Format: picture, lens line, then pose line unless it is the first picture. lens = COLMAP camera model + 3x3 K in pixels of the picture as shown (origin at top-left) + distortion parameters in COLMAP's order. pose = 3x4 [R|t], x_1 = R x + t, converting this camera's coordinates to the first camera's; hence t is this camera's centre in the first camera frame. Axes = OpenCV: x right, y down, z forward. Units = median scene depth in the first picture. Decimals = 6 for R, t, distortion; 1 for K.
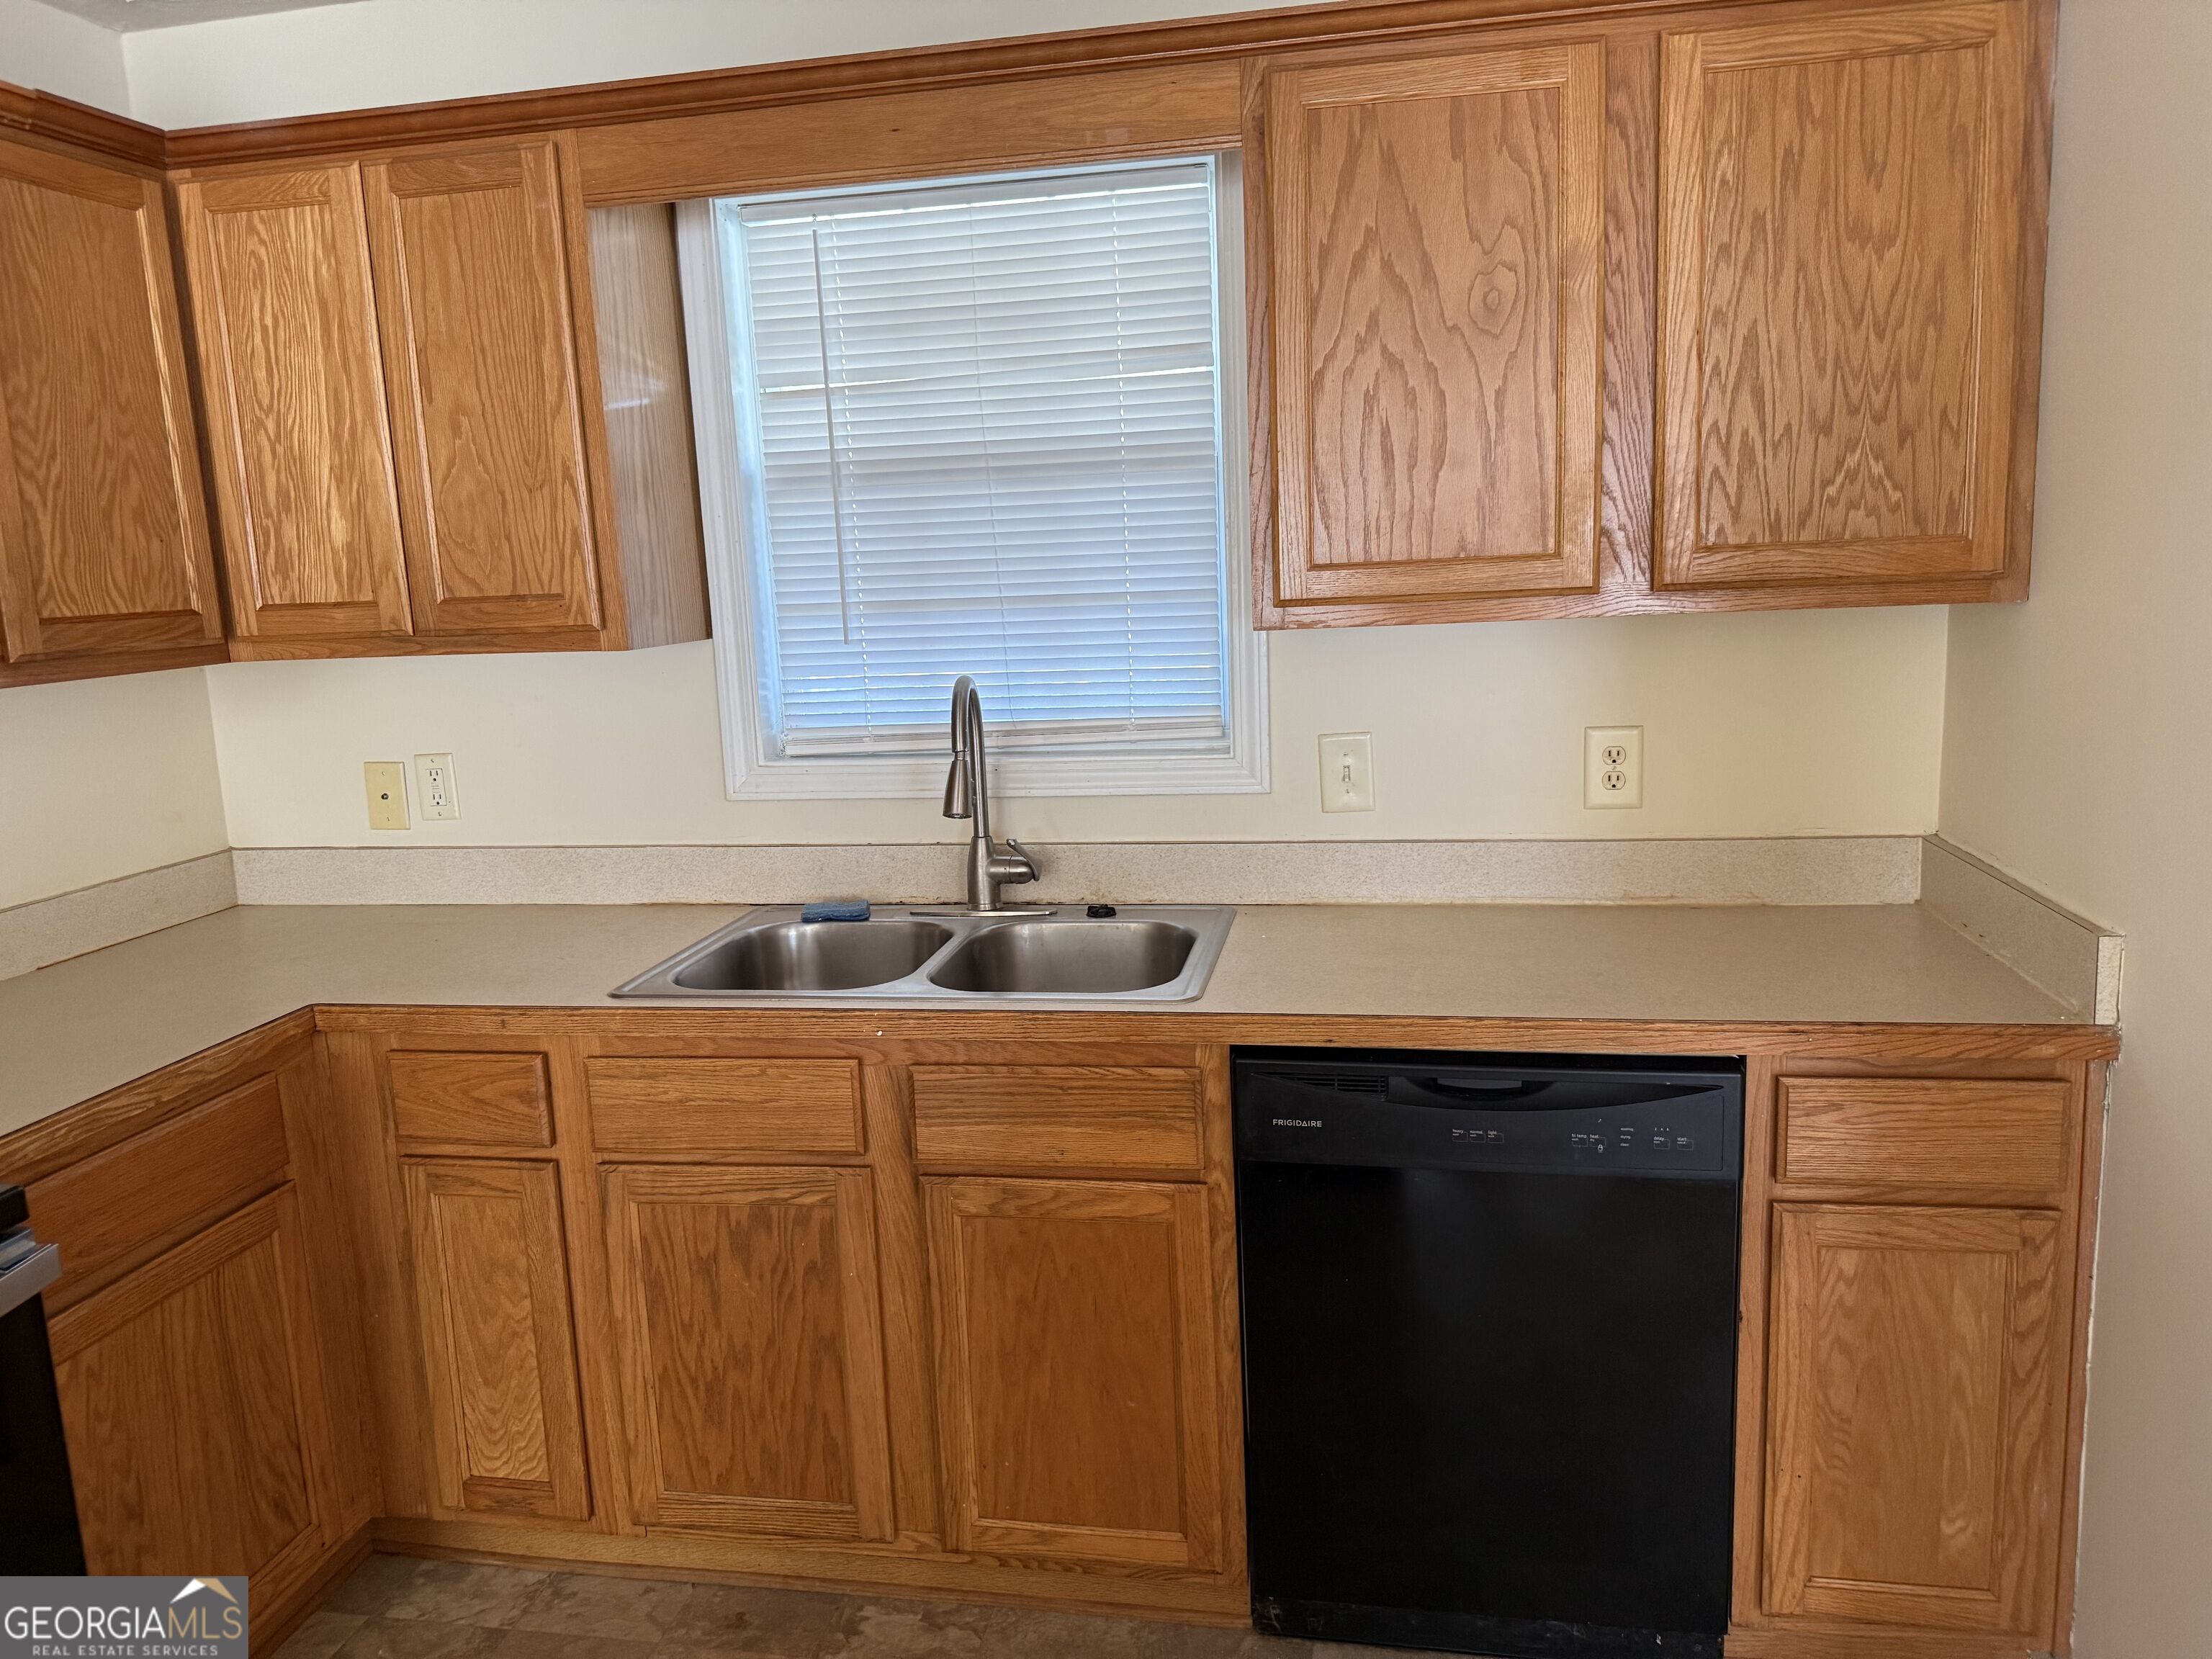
lens RADIAL K [[1544.8, 0, 1078.0], [0, 1544.8, 818.4], [0, 0, 1]] dist [0.012287, -0.025577]
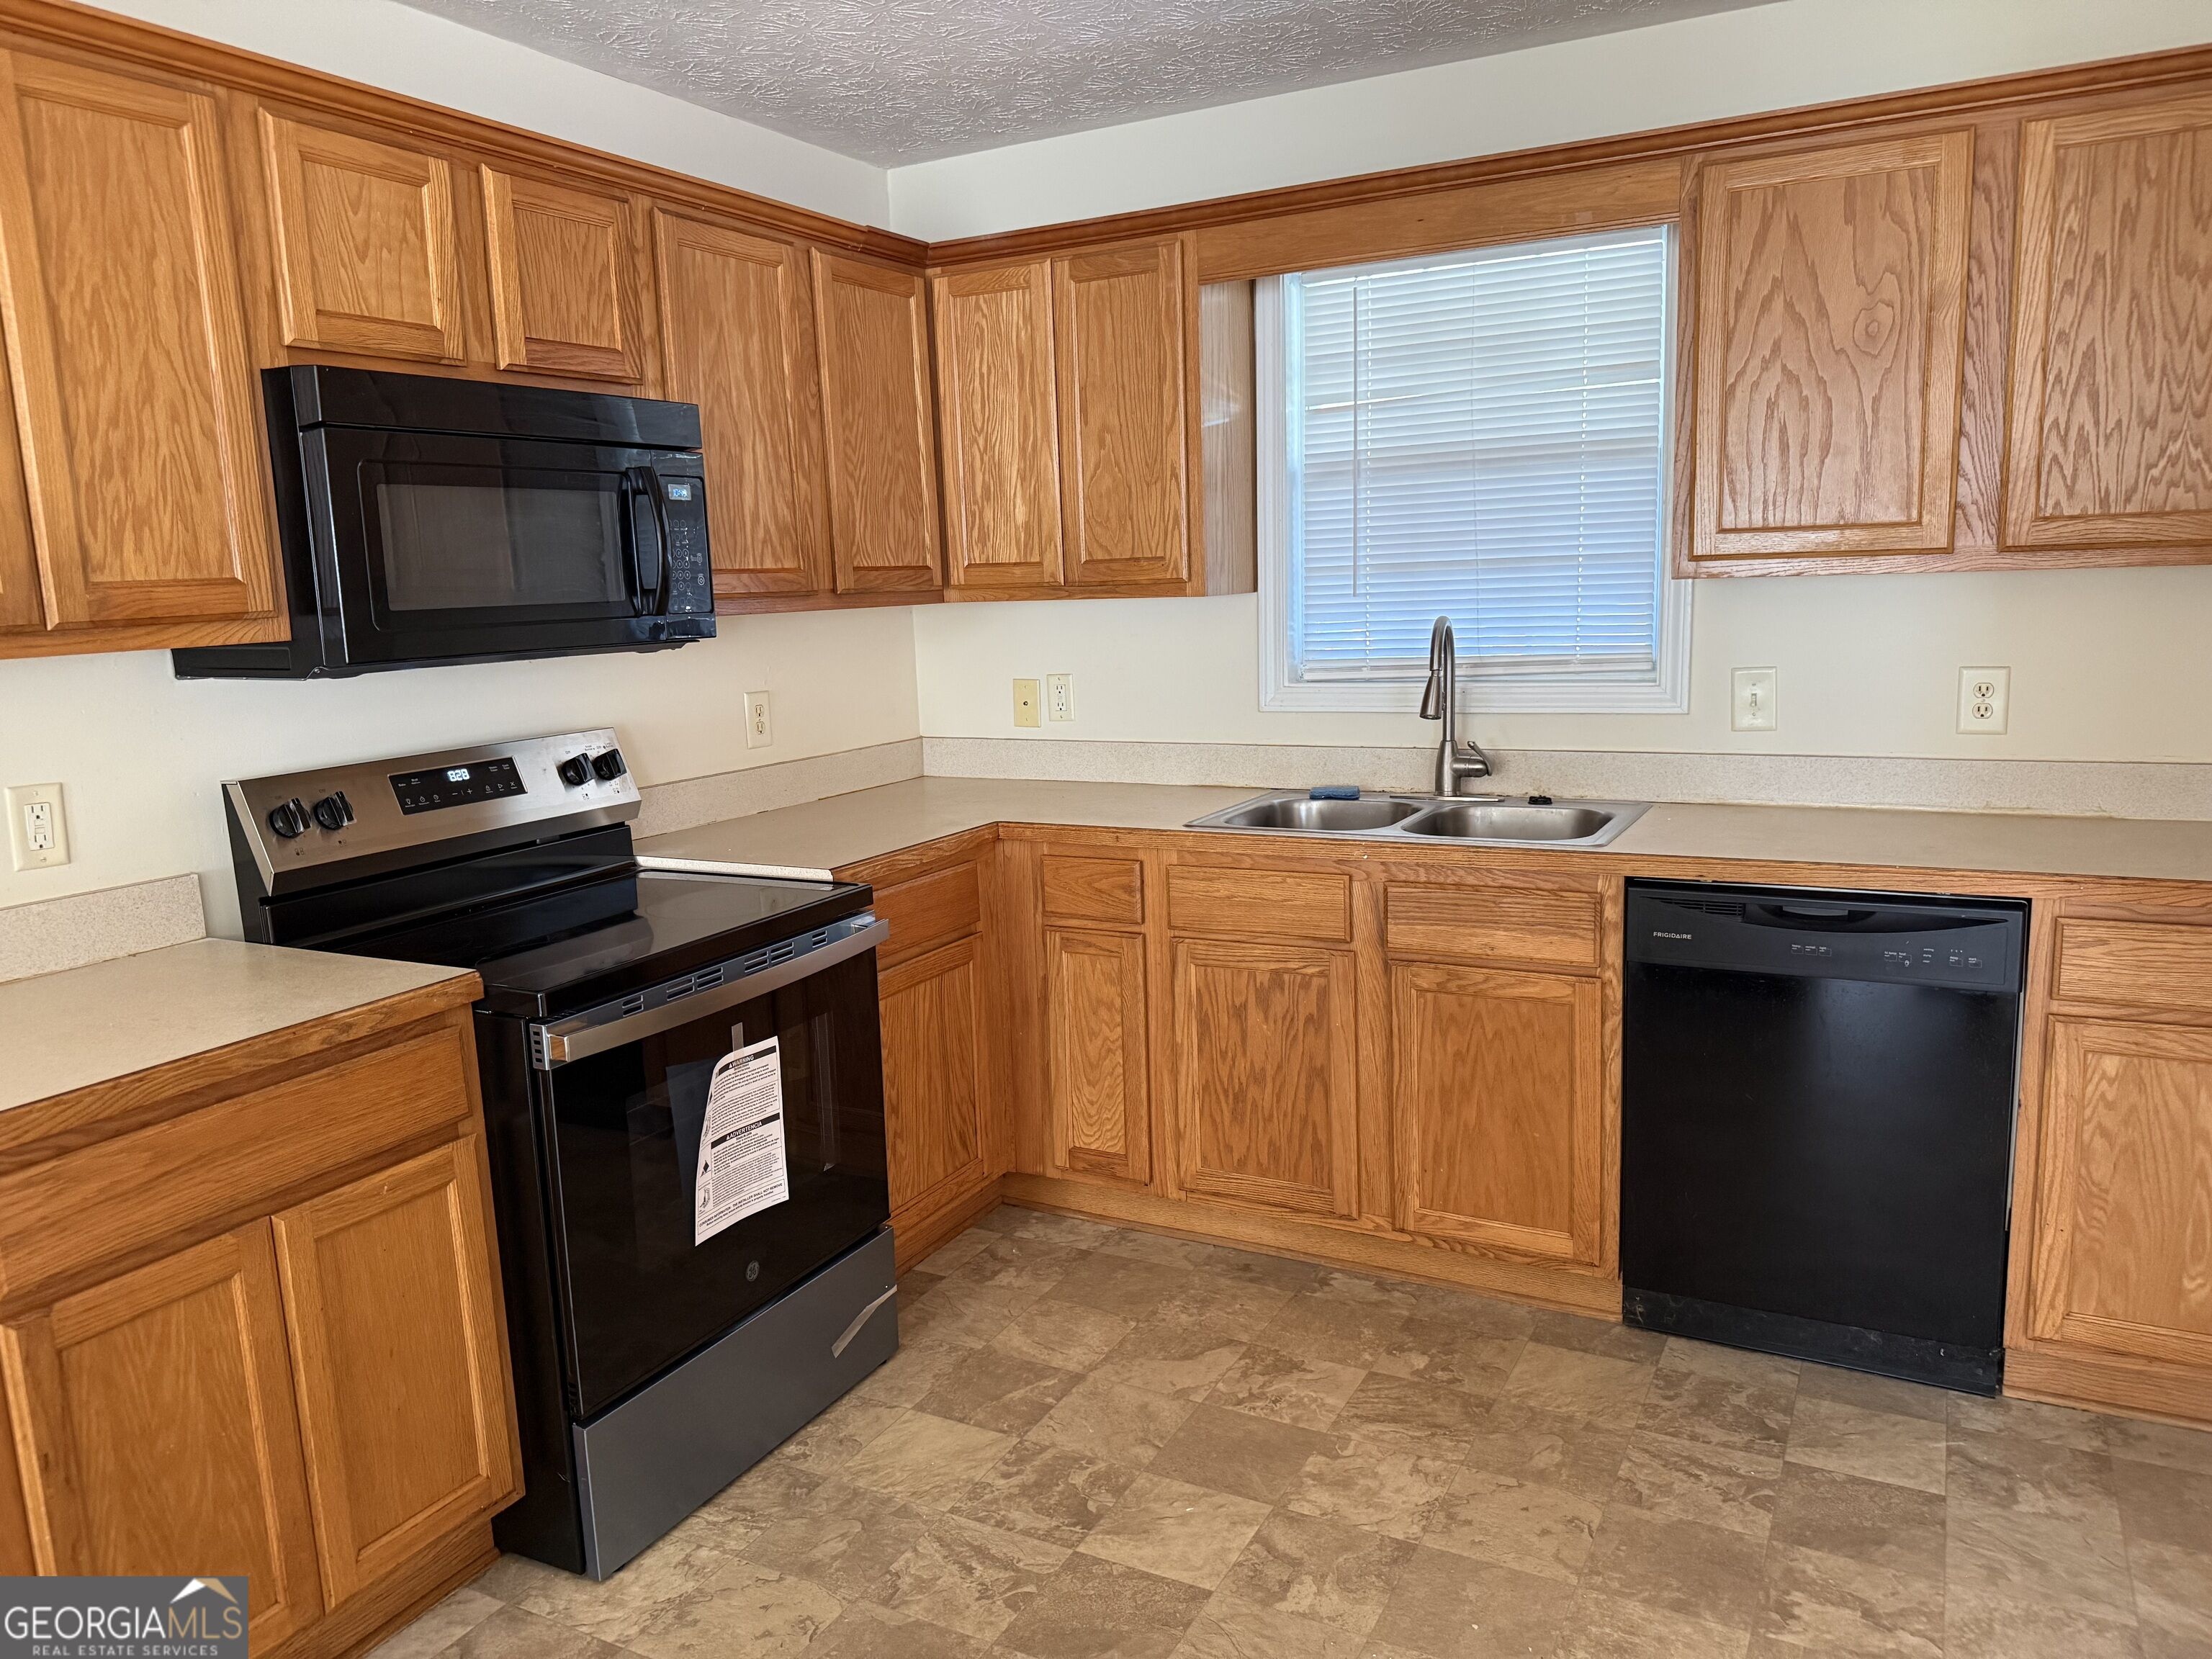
lens RADIAL K [[1565.5, 0, 1106.0], [0, 1565.5, 829.5], [0, 0, 1]] dist [0.150457, -0.180760]
pose [[0.955767, 0.058212, -0.288306, 0.059527], [-0.056021, 0.998304, 0.015852, 0.097869], [0.288740, 0.001000, 0.957407, -0.465977]]
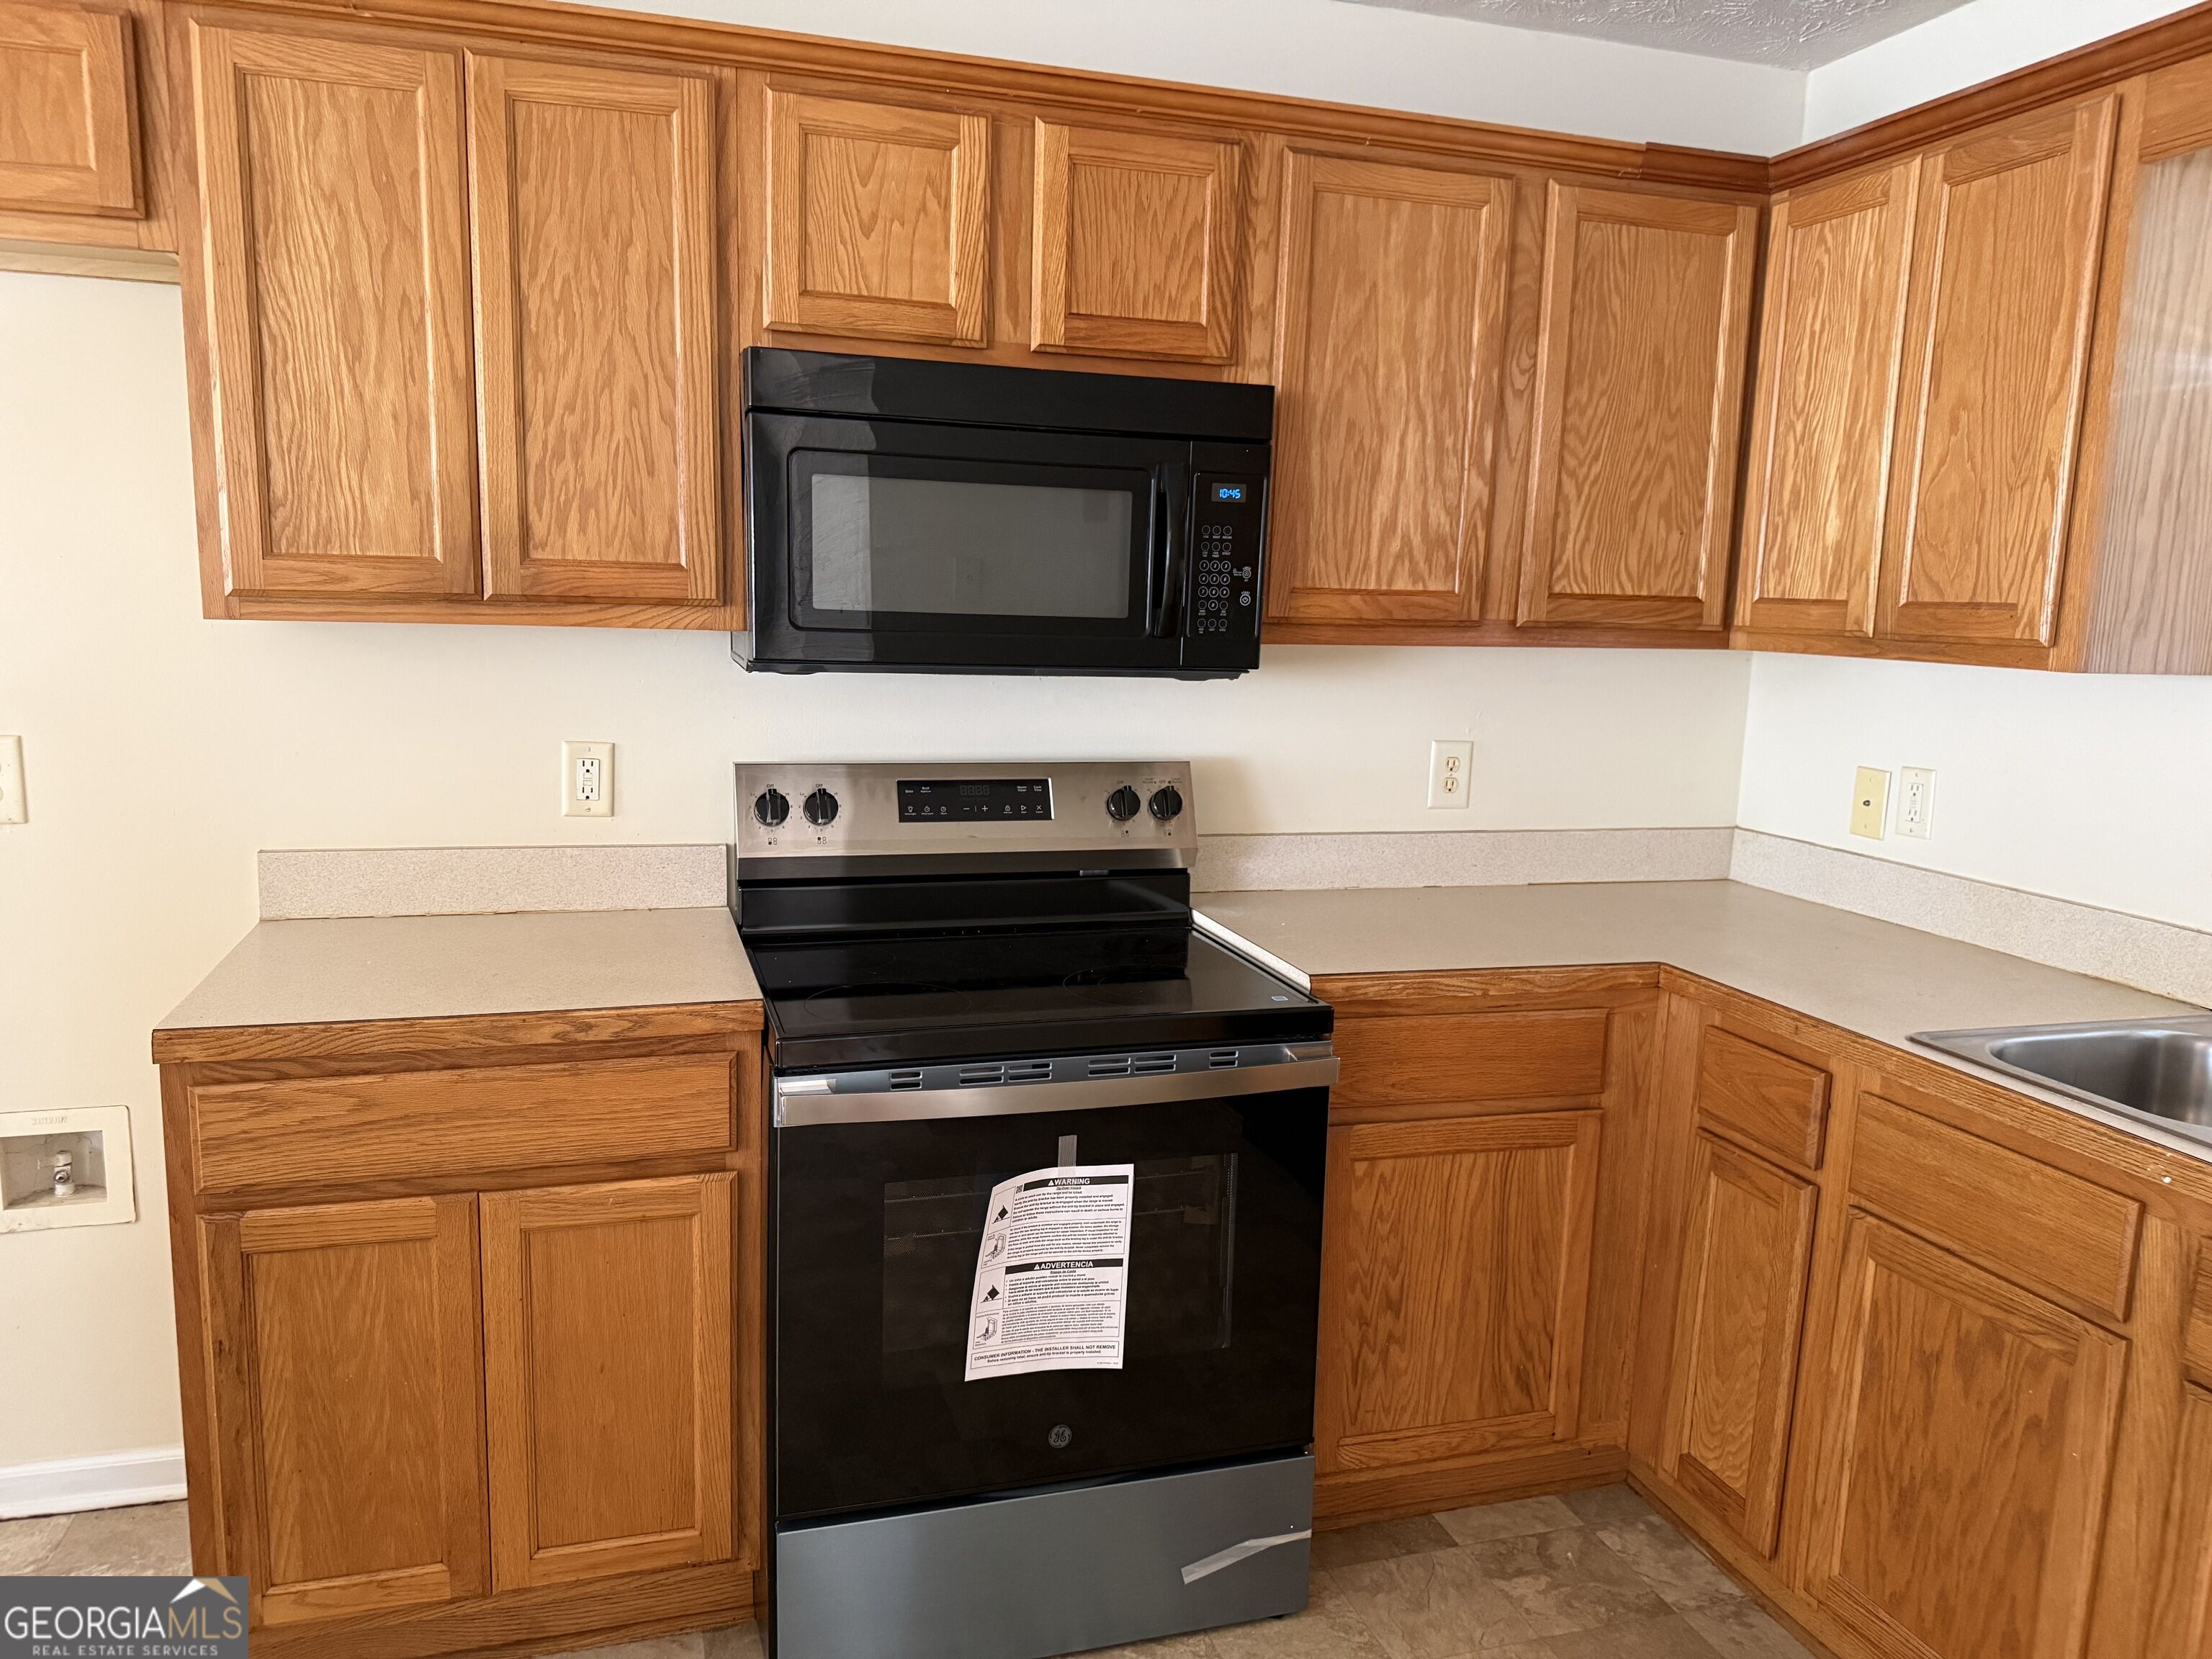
lens RADIAL K [[1561.6, 0, 1109.4], [0, 1561.6, 842.2], [0, 0, 1]] dist [0.011166, -0.018480]
pose [[0.466131, 0.197008, -0.862502, 0.251949], [-0.199350, 0.973209, 0.114558, -0.009784], [0.861963, 0.118541, 0.492917, 0.119168]]
